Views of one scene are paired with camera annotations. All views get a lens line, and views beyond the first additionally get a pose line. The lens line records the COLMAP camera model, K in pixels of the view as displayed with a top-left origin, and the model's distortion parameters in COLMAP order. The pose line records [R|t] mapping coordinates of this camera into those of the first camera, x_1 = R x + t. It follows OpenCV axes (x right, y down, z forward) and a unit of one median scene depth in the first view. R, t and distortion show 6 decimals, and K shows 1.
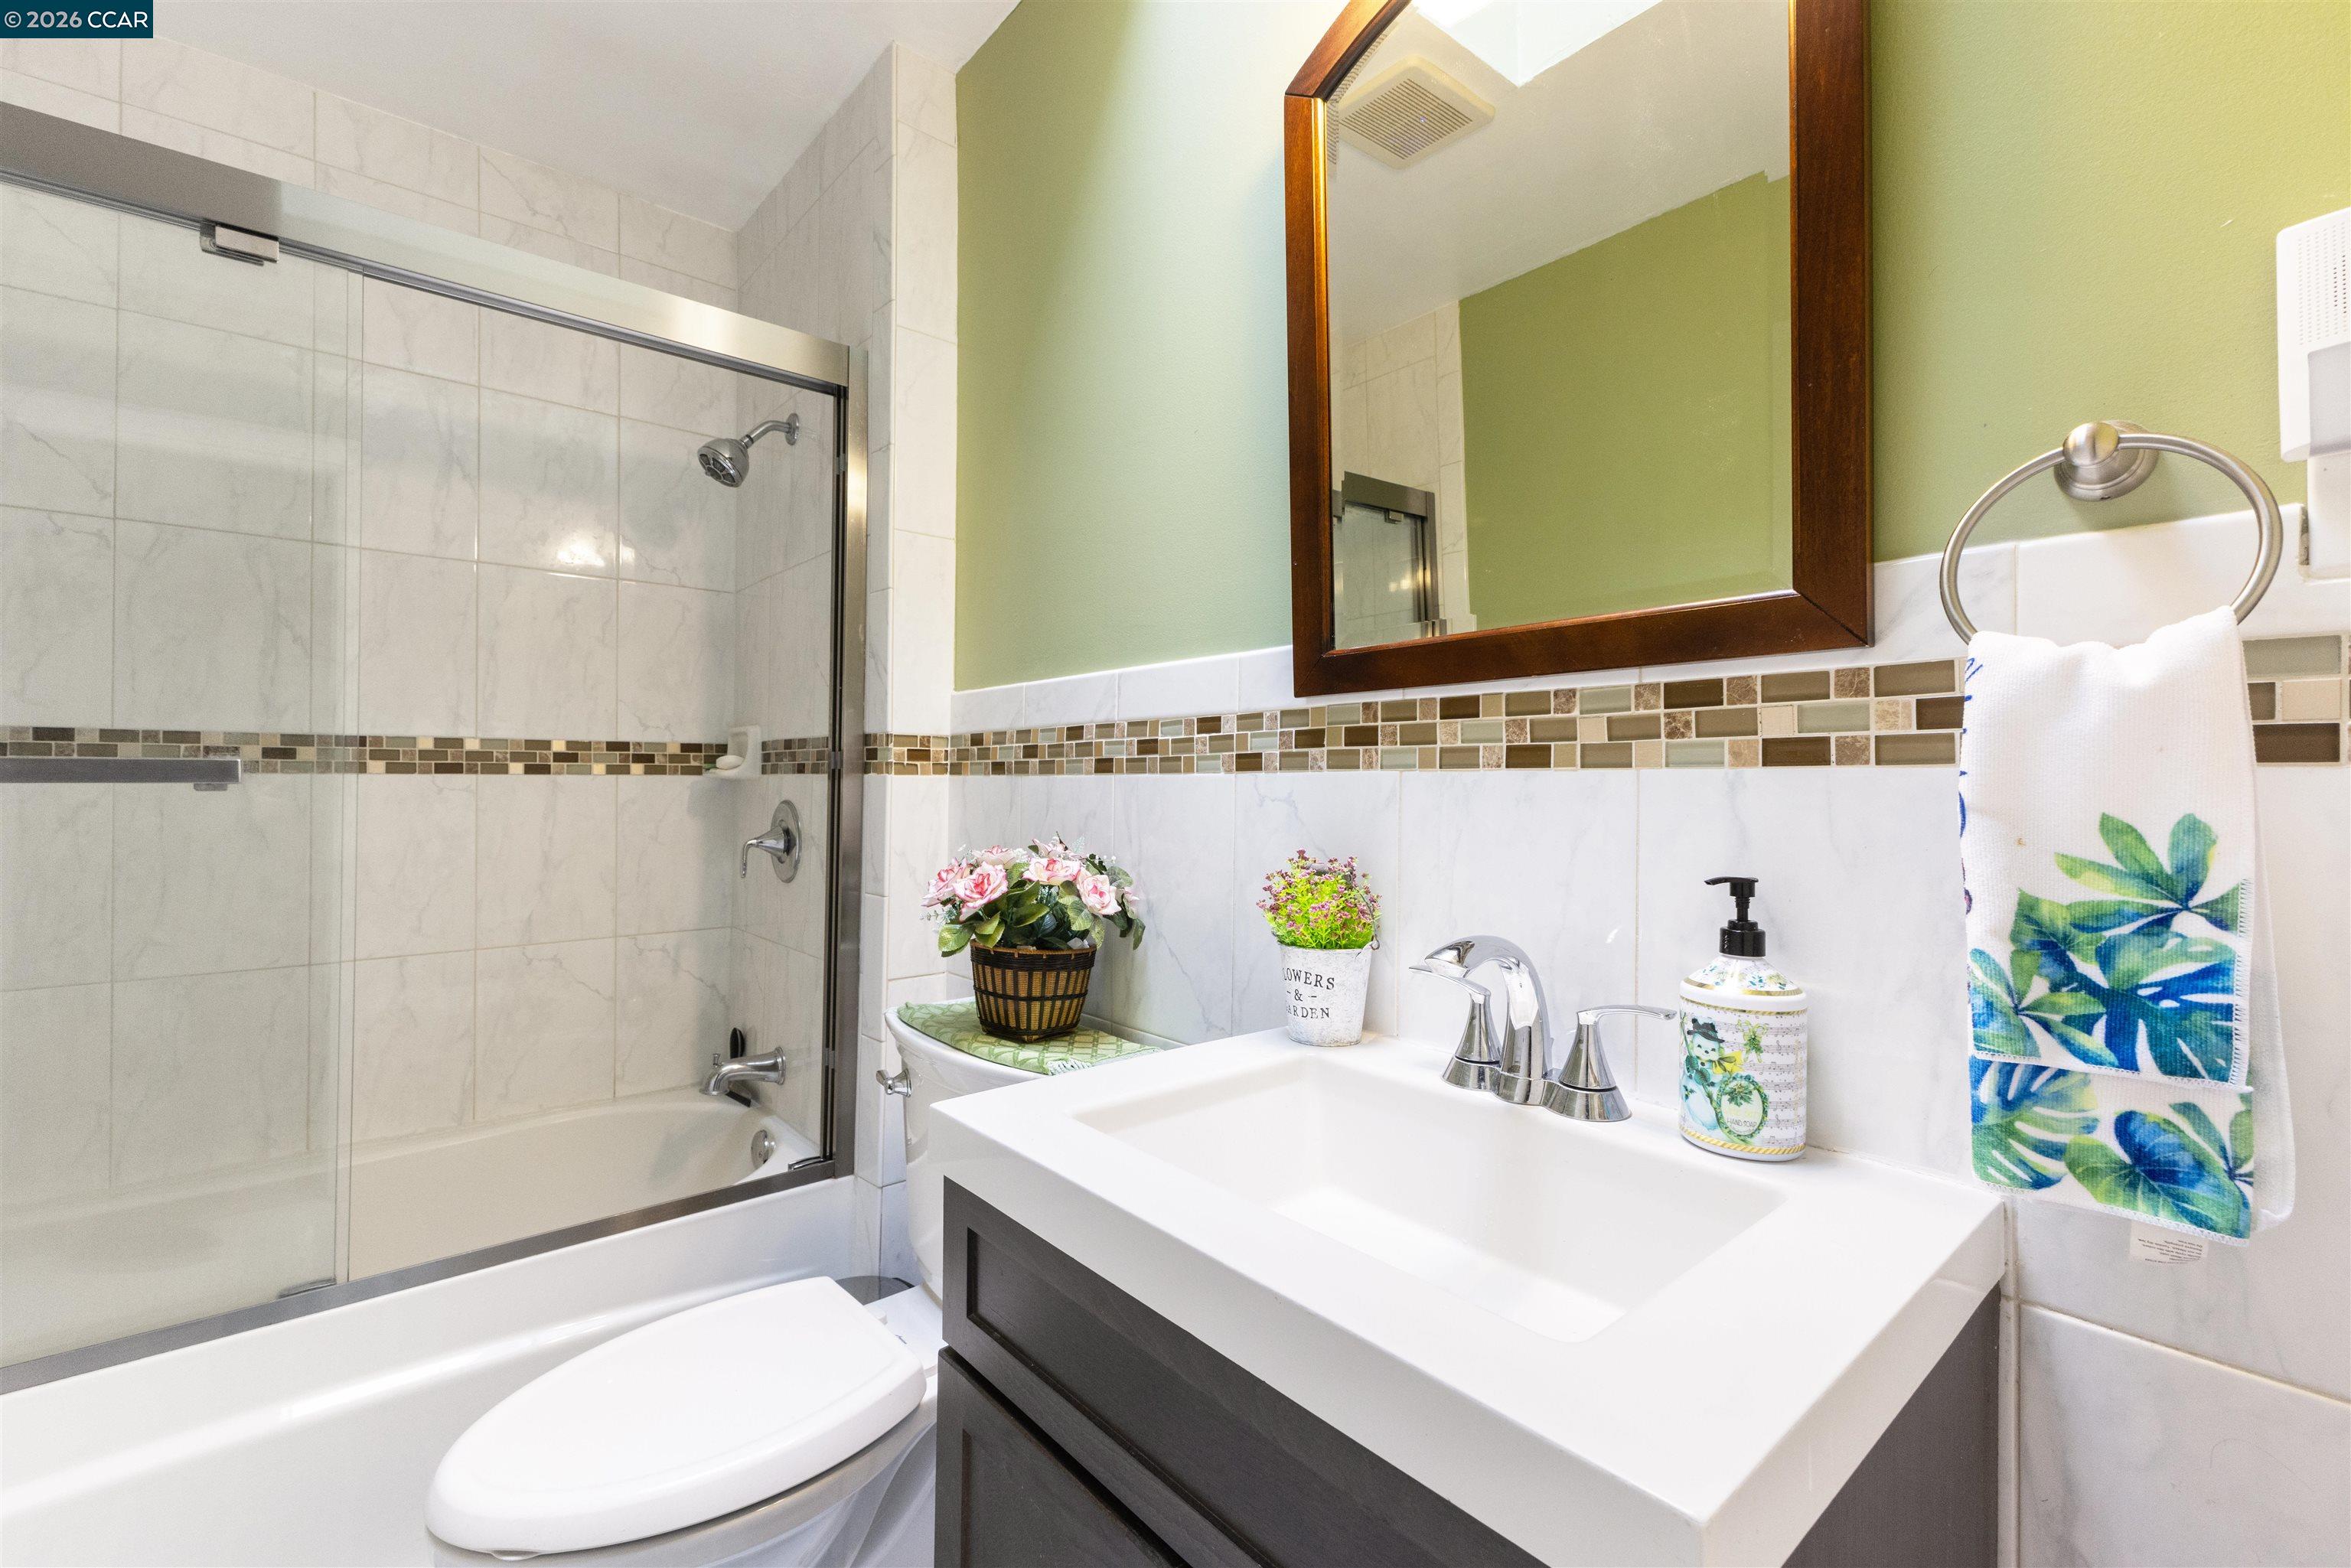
lens RADIAL K [[1010.5, 0, 1173.6], [0, 1010.5, 778.6], [0, 0, 1]] dist [0.011346, -0.000564]
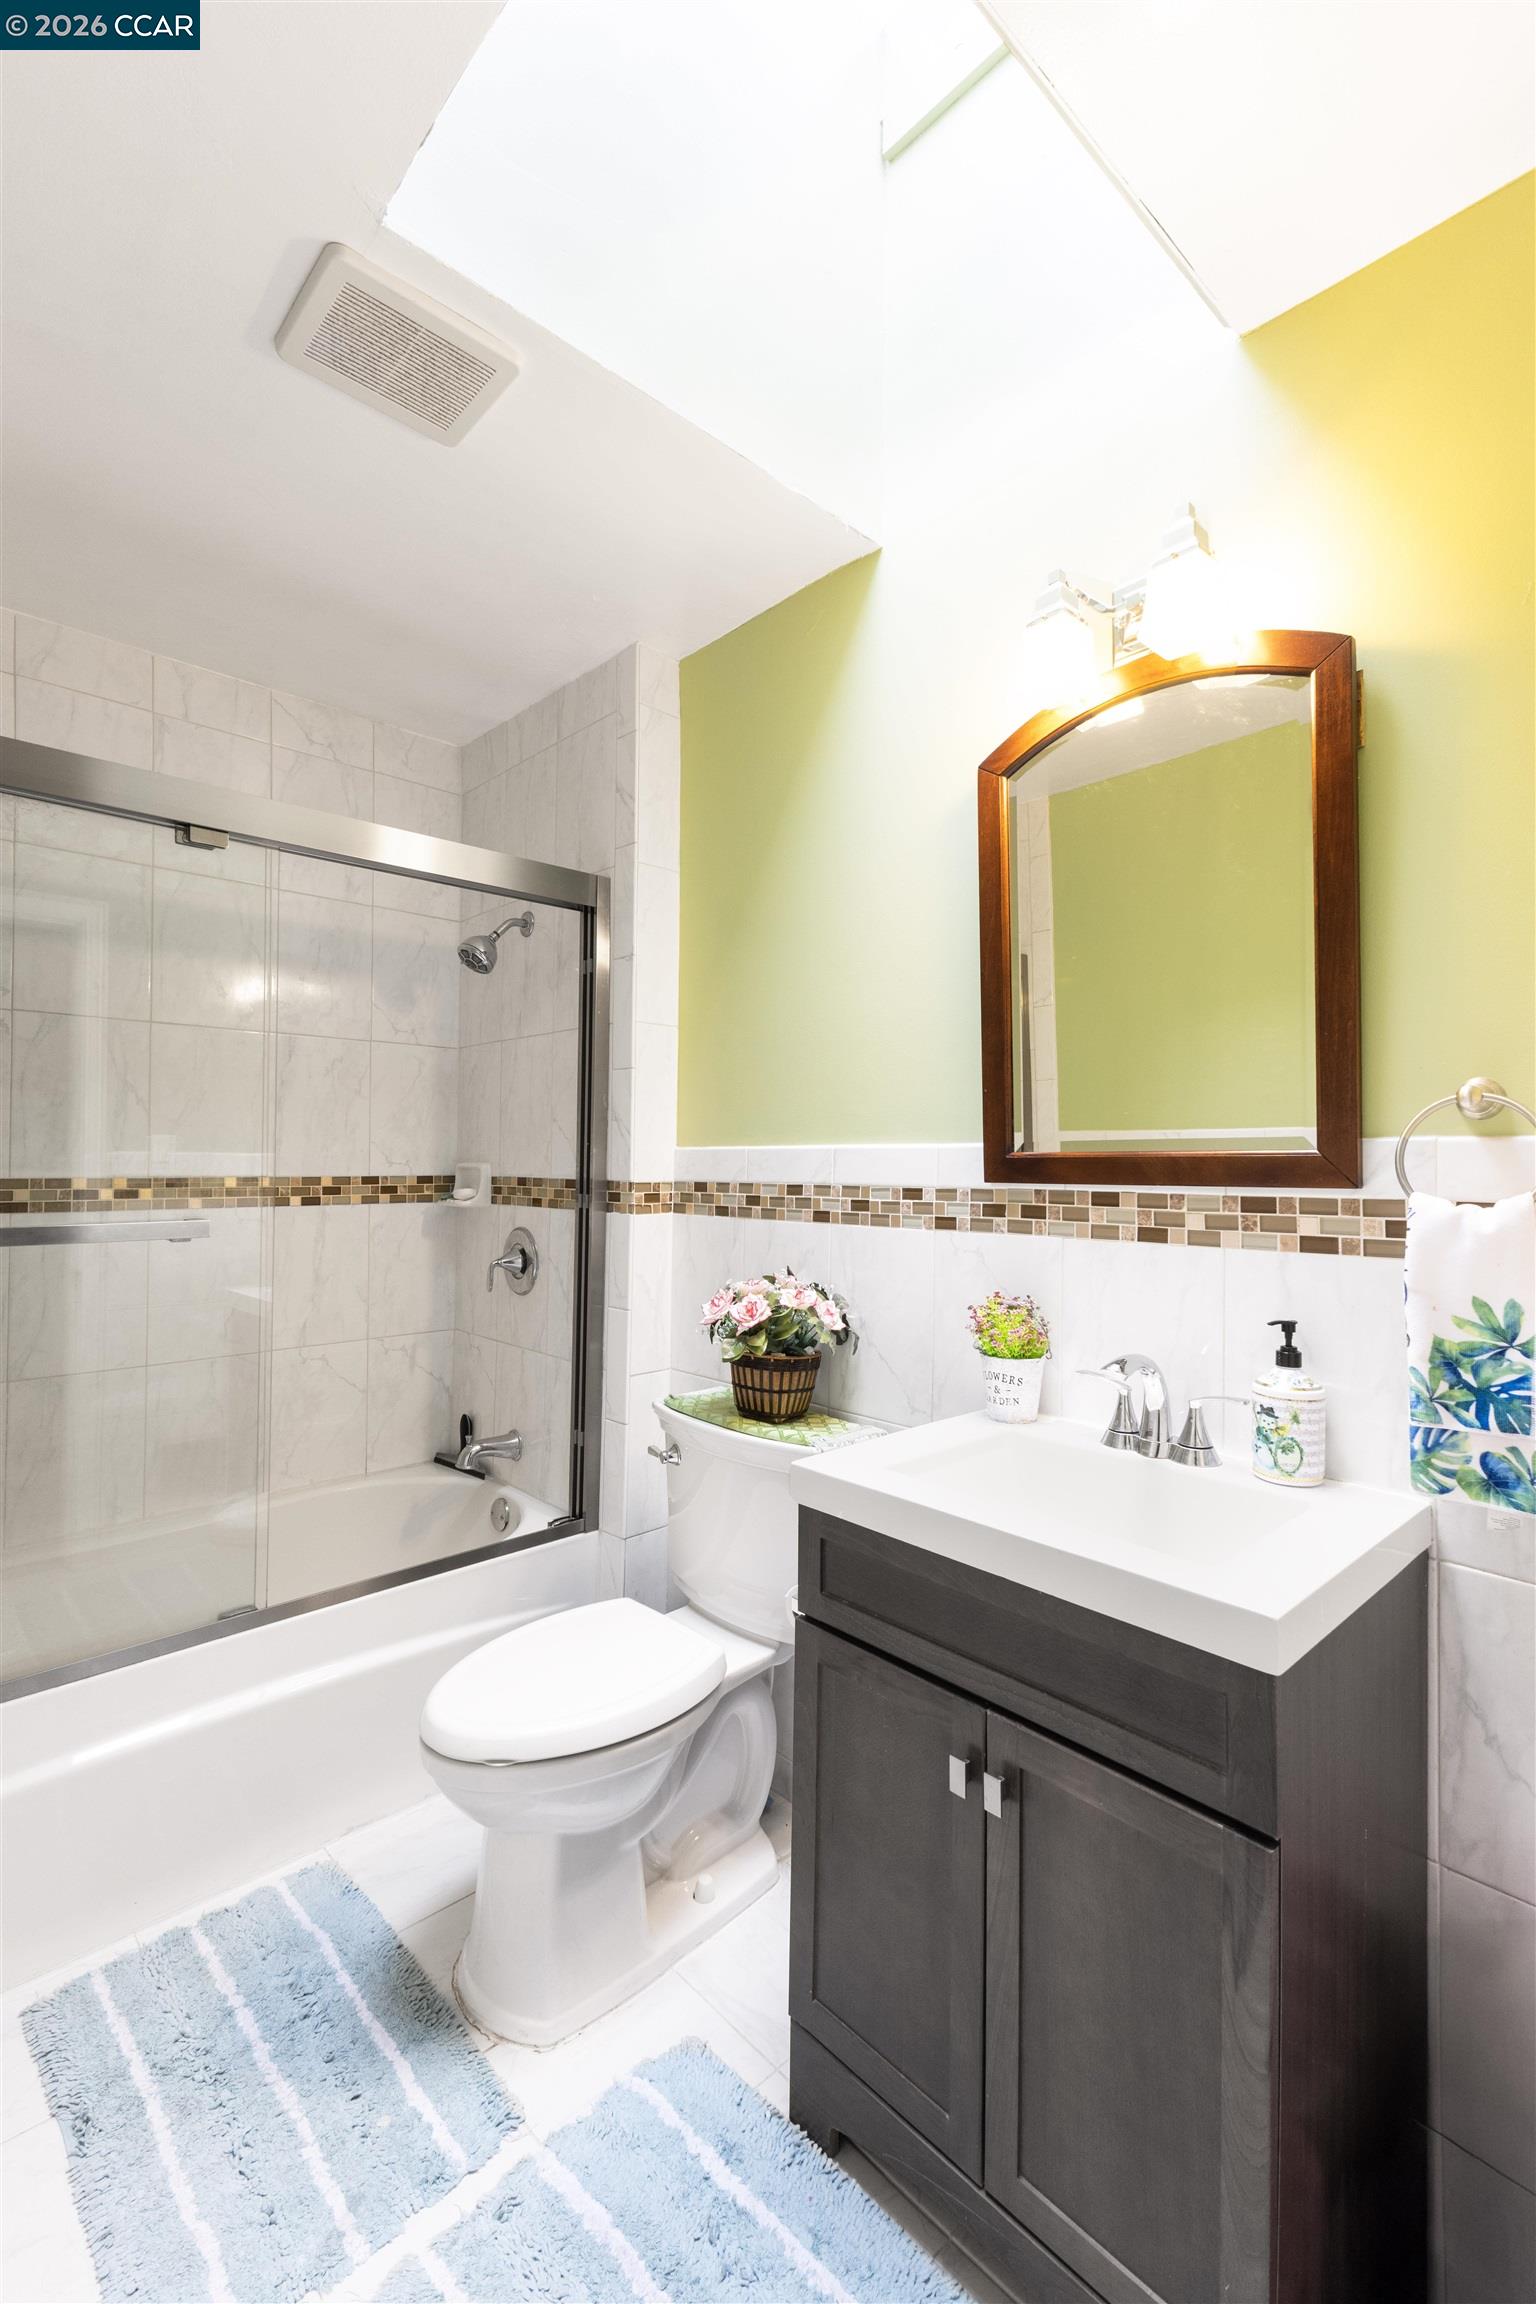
lens RADIAL K [[1014.7, 0, 772.1], [0, 1014.7, 1149.7], [0, 0, 1]] dist [0.011686, -0.000715]
pose [[0.998642, 0.004248, 0.051930, -0.333375], [-0.003748, 0.999946, -0.009720, -0.143498], [-0.051969, 0.009512, 0.998603, -0.560347]]
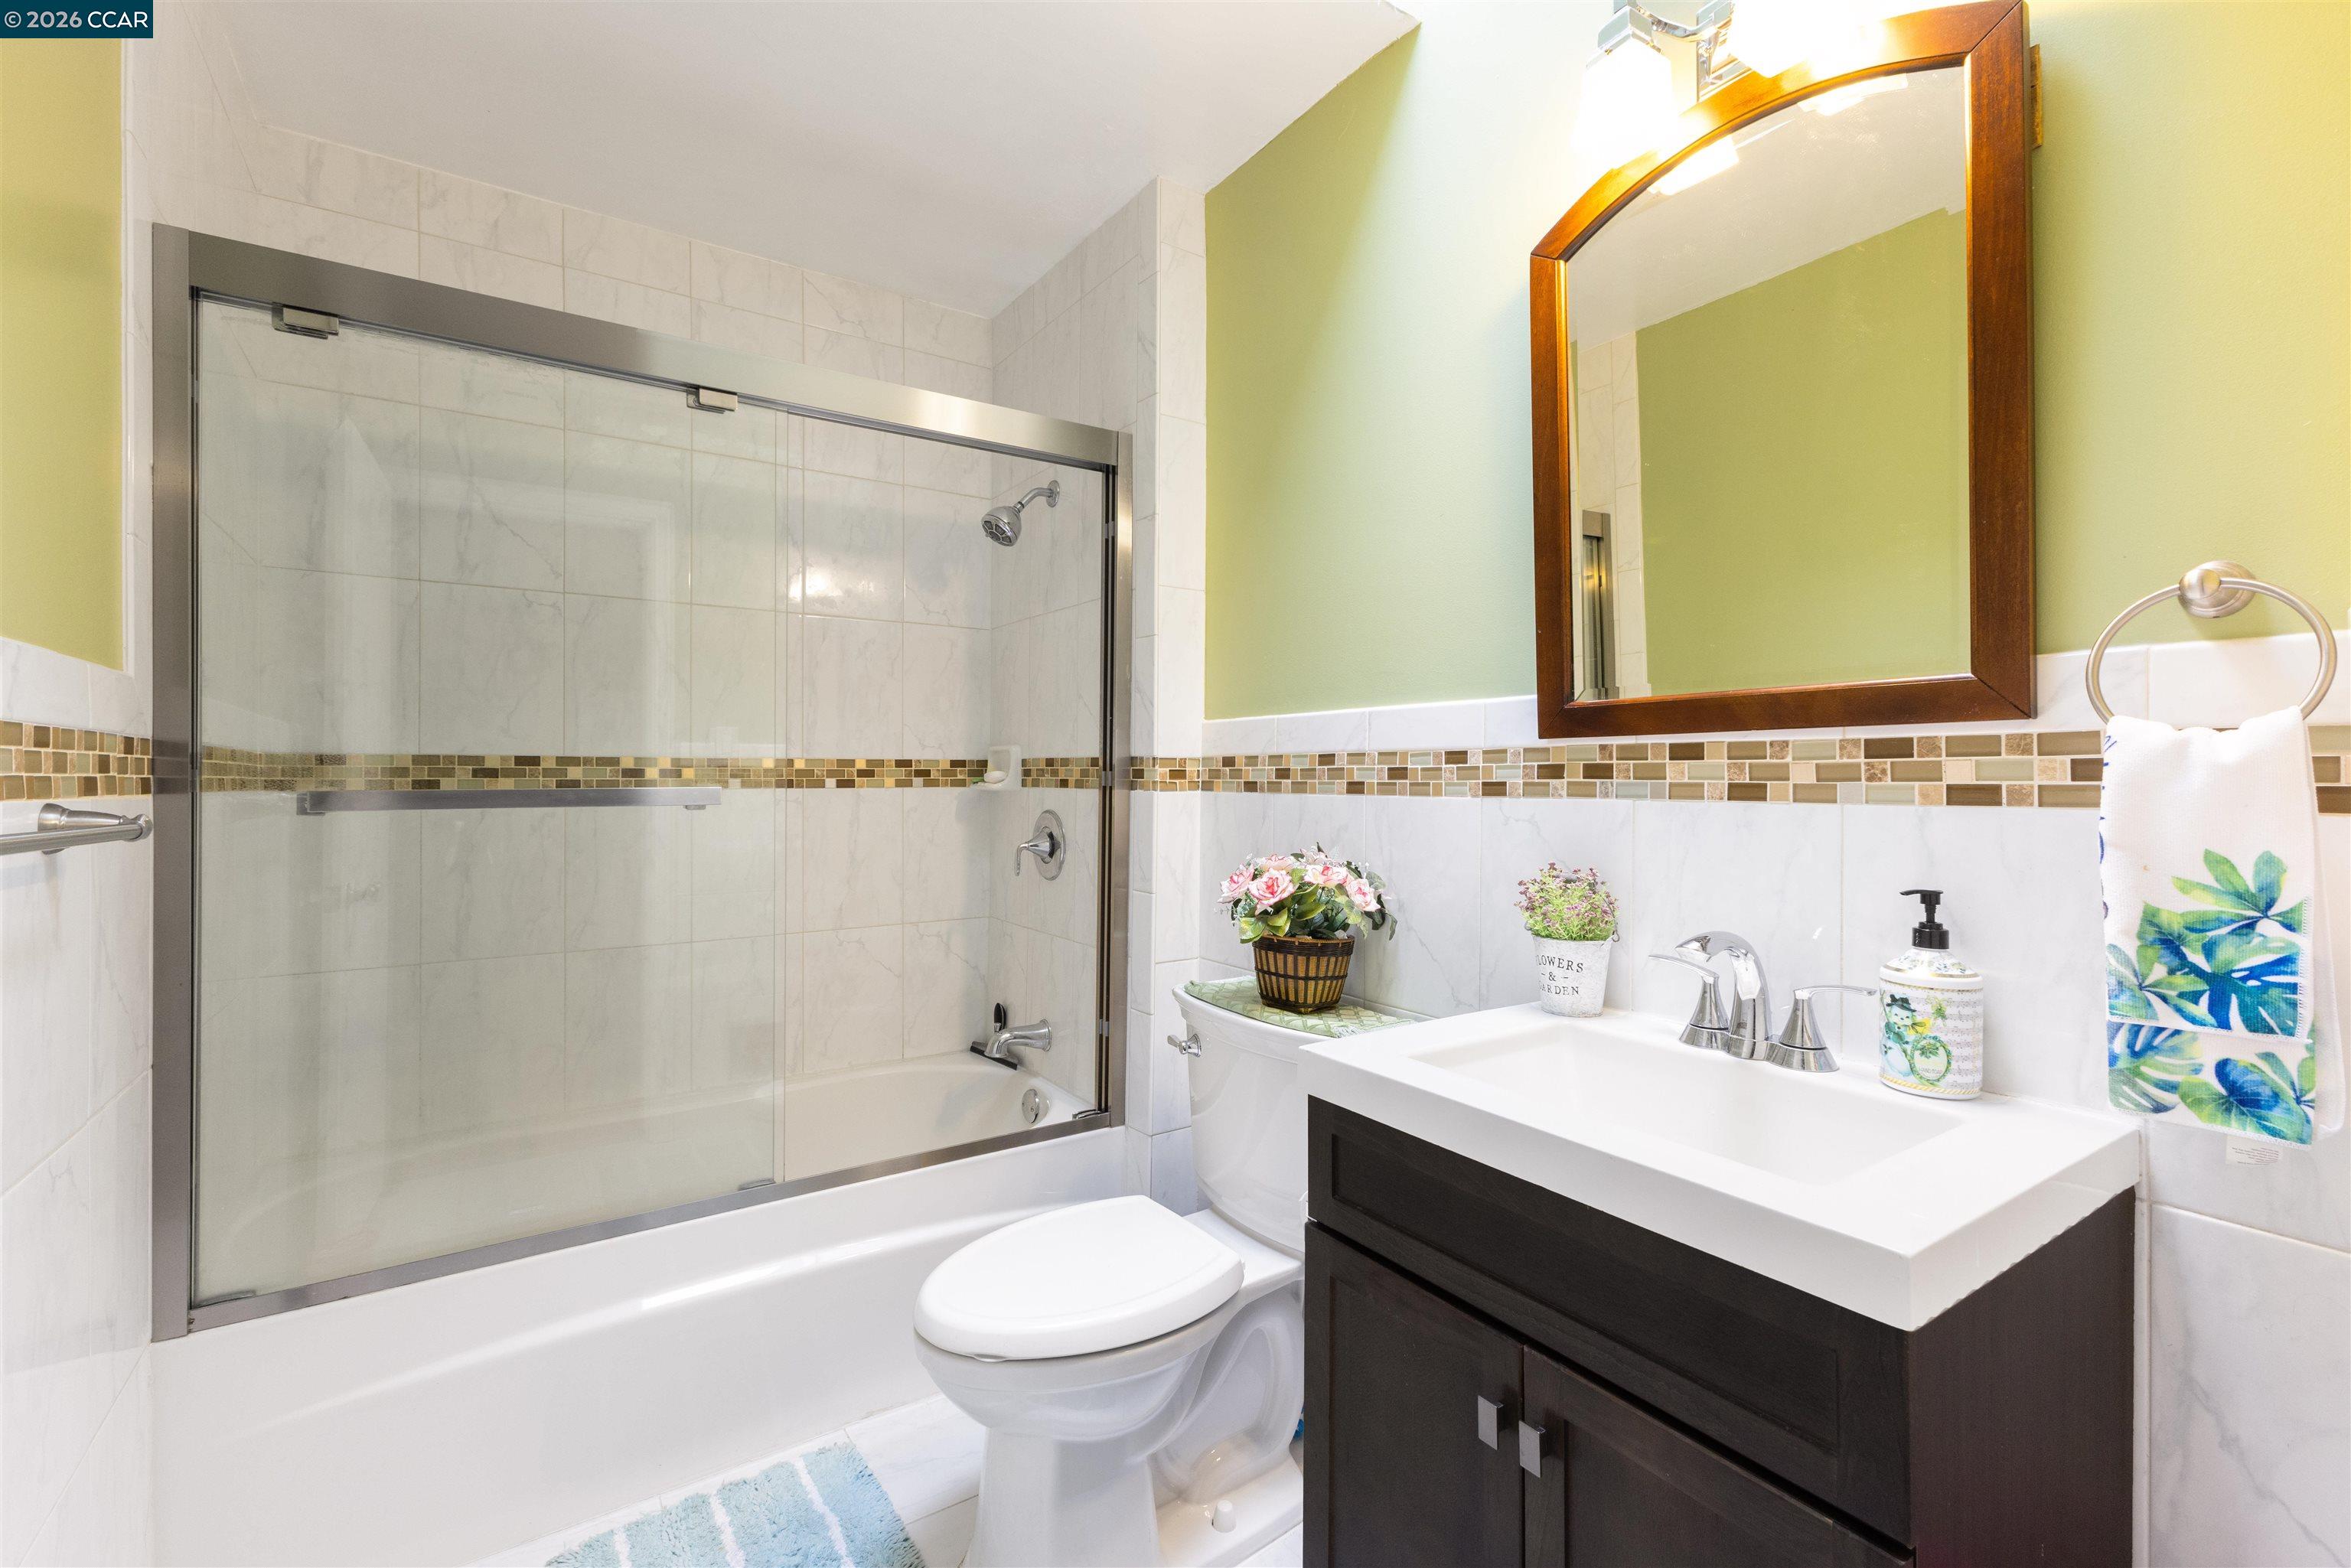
lens RADIAL K [[1025.9, 0, 1177.9], [0, 1025.9, 774.3], [0, 0, 1]] dist [0.012508, -0.001534]
pose [[0.993763, -0.001459, -0.111504, -0.232813], [0.001568, 0.999998, 0.000890, -0.048946], [0.111502, -0.001060, 0.993764, -0.394847]]
